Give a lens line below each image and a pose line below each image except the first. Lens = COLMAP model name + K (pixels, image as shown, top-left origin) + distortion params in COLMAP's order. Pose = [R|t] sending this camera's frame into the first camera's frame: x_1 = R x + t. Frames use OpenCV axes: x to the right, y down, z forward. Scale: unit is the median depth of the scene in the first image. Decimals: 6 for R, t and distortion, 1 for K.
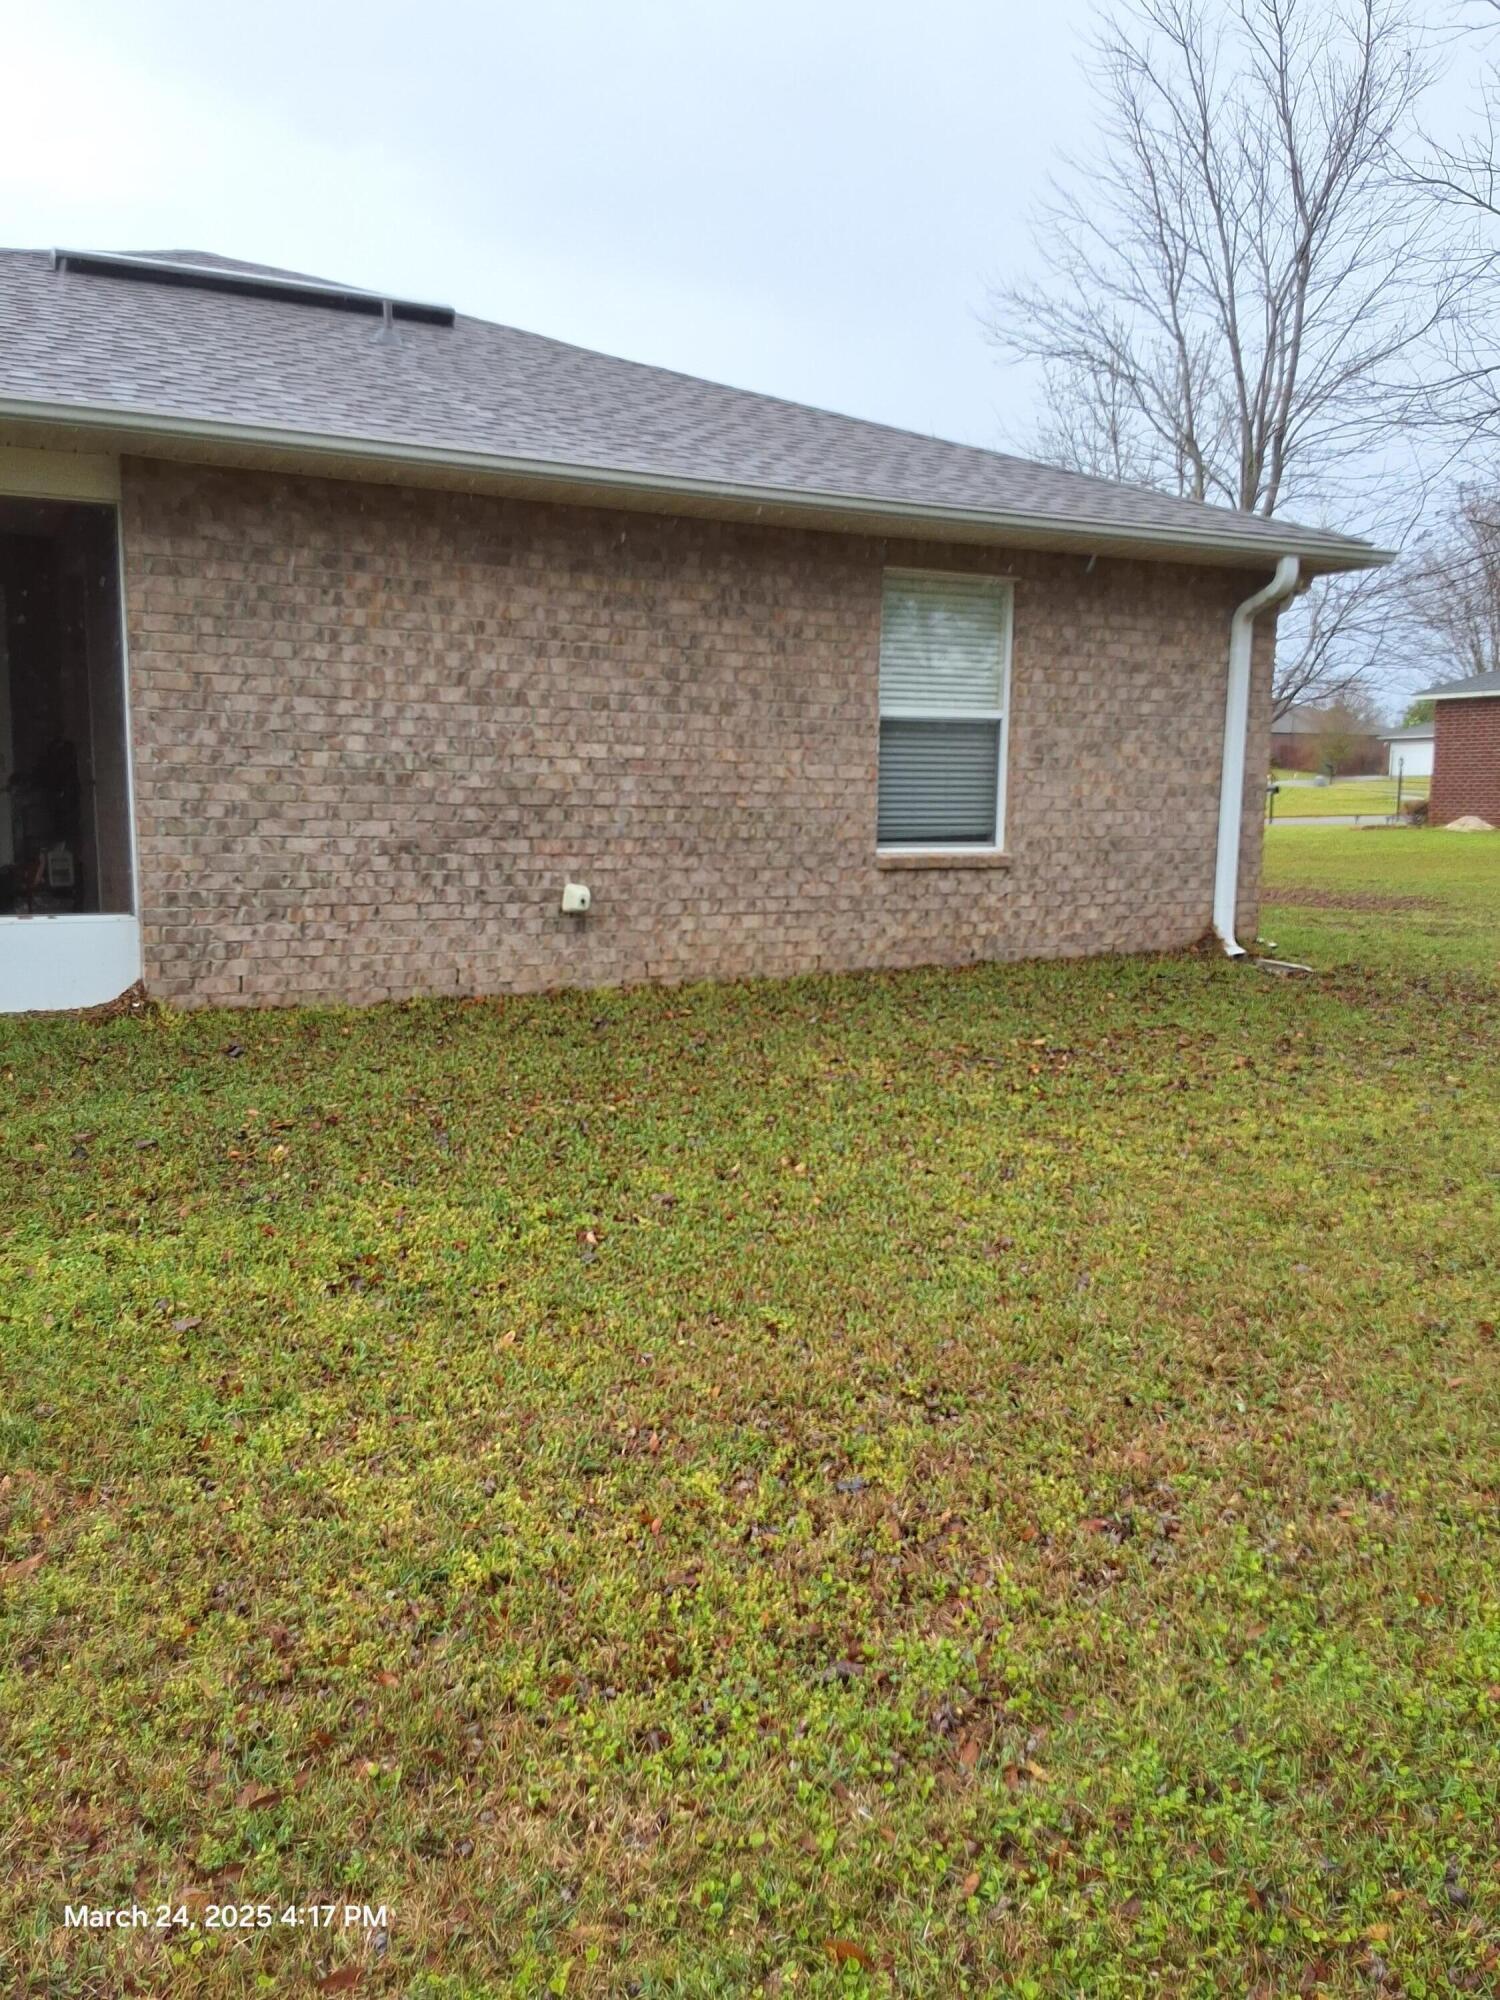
lens RADIAL K [[1616.6, 0, 758.9], [0, 1616.6, 996.9], [0, 0, 1]] dist [0.124803, -0.182407]
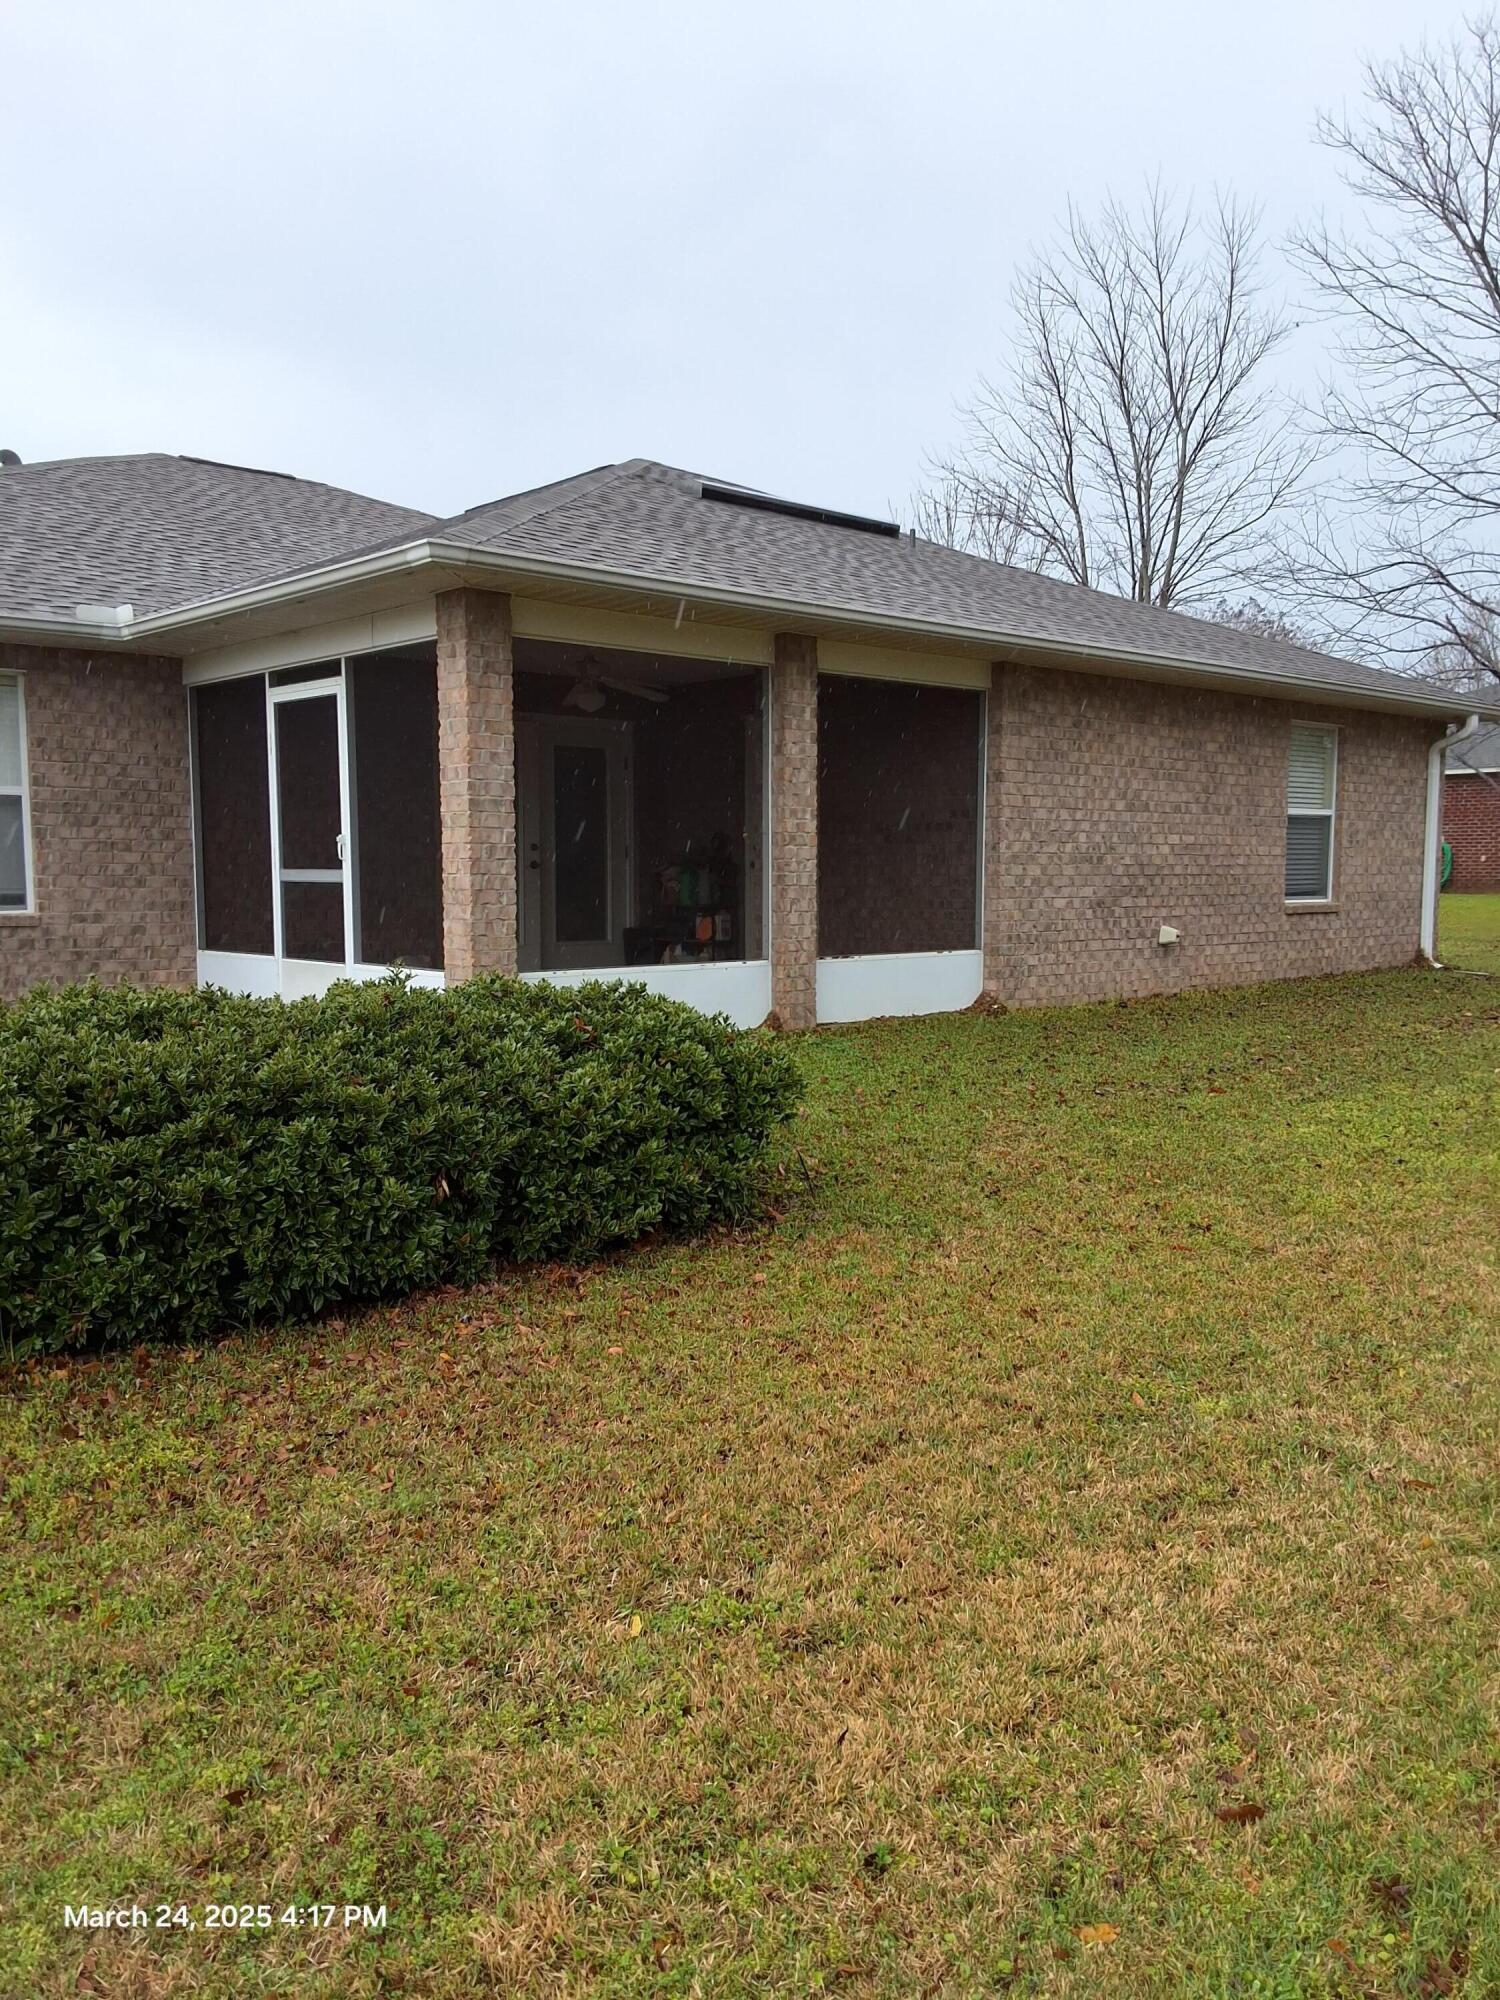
lens RADIAL K [[1616.6, 0, 760.4], [0, 1616.6, 1003.9], [0, 0, 1]] dist [0.124803, -0.182407]
pose [[0.963563, -0.032490, 0.265499, -0.968507], [0.042816, 0.998531, -0.033195, 0.042512], [-0.264031, 0.043353, 0.963539, -0.415320]]
